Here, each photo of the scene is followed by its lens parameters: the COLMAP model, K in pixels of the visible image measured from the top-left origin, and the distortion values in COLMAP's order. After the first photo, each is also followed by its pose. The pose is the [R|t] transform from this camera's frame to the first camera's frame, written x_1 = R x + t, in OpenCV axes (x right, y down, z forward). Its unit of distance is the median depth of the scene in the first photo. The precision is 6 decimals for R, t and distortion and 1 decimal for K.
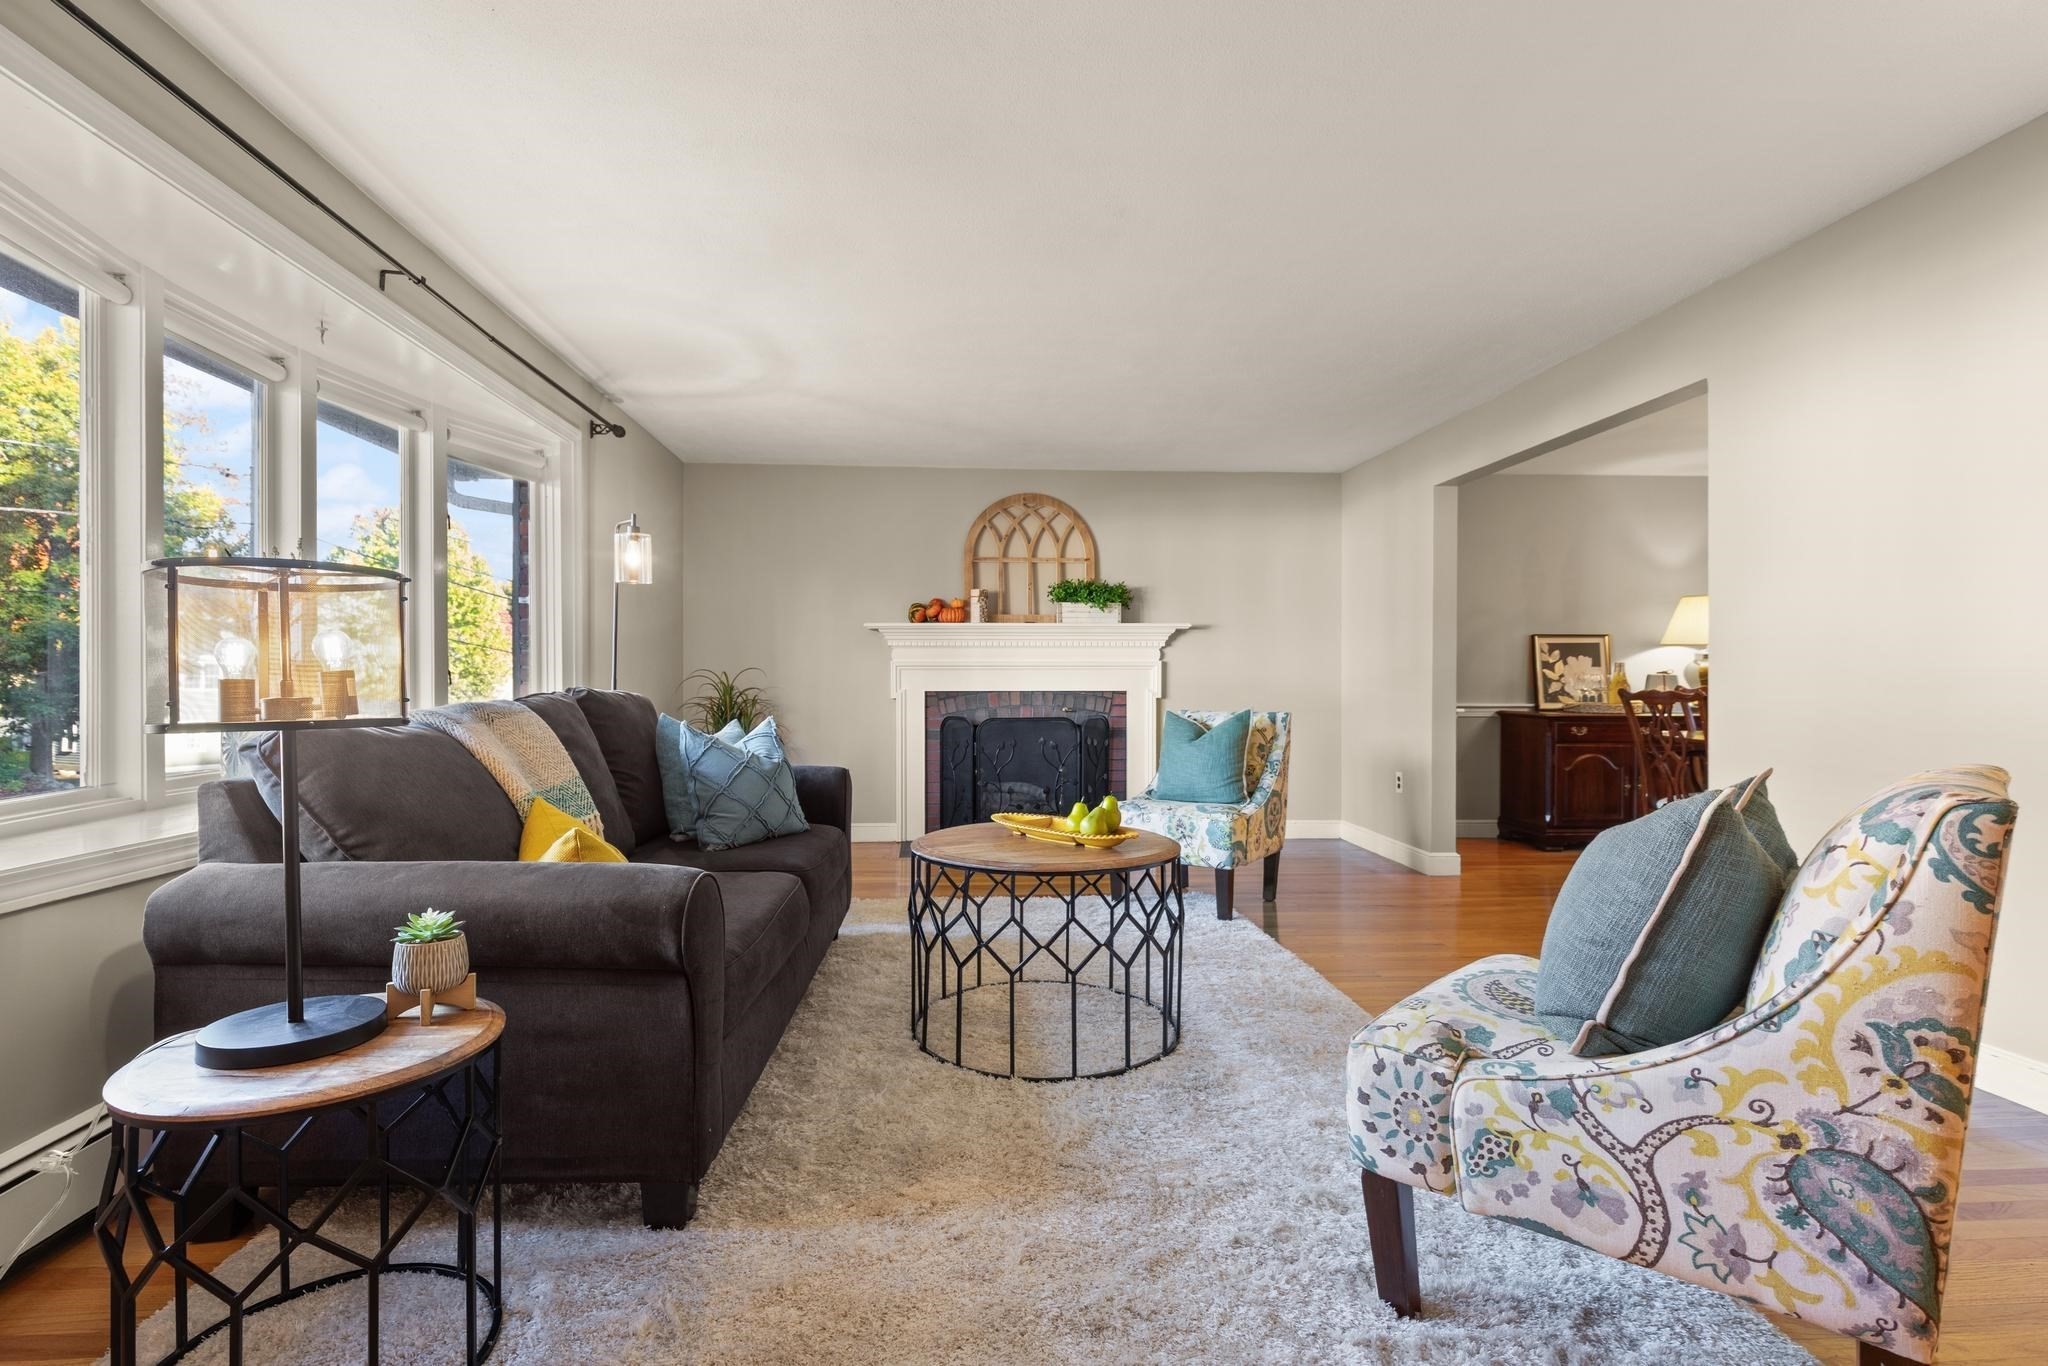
lens RADIAL K [[948.4, 0, 1024.0], [0, 948.4, 683.0], [0, 0, 1]] dist [0.004132, -0.000105]
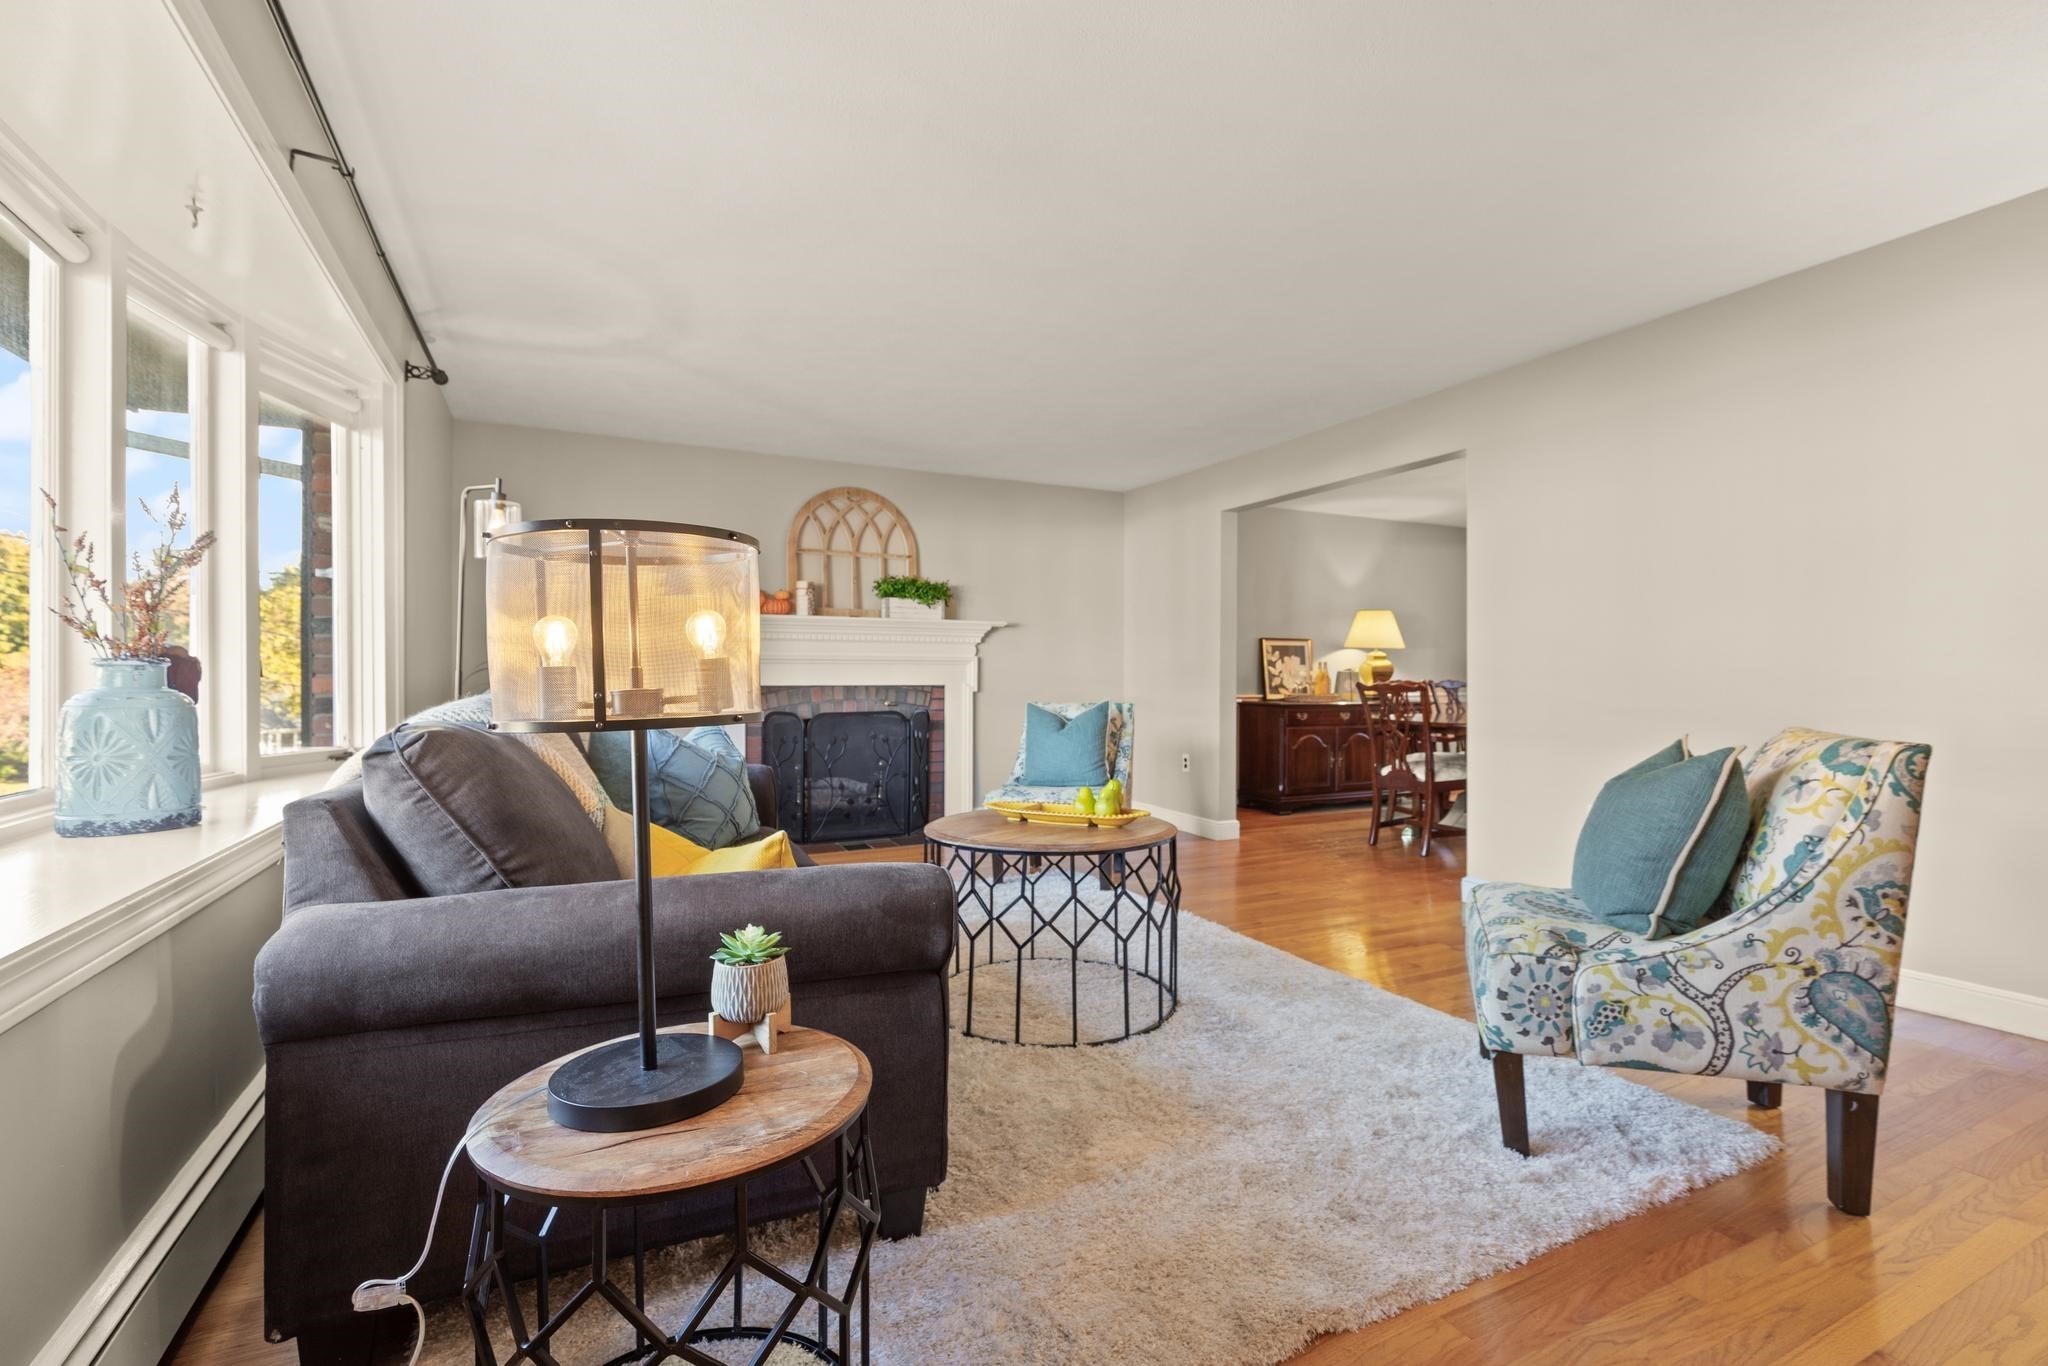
lens RADIAL K [[919.2, 0, 1070.8], [0, 919.2, 677.6], [0, 0, 1]] dist [-0.000873, -0.000171]
pose [[0.916905, 0.001107, 0.399103, -0.628795], [-0.000669, 0.999999, -0.001237, 0.005375], [-0.399104, 0.000867, 0.916905, 0.079409]]
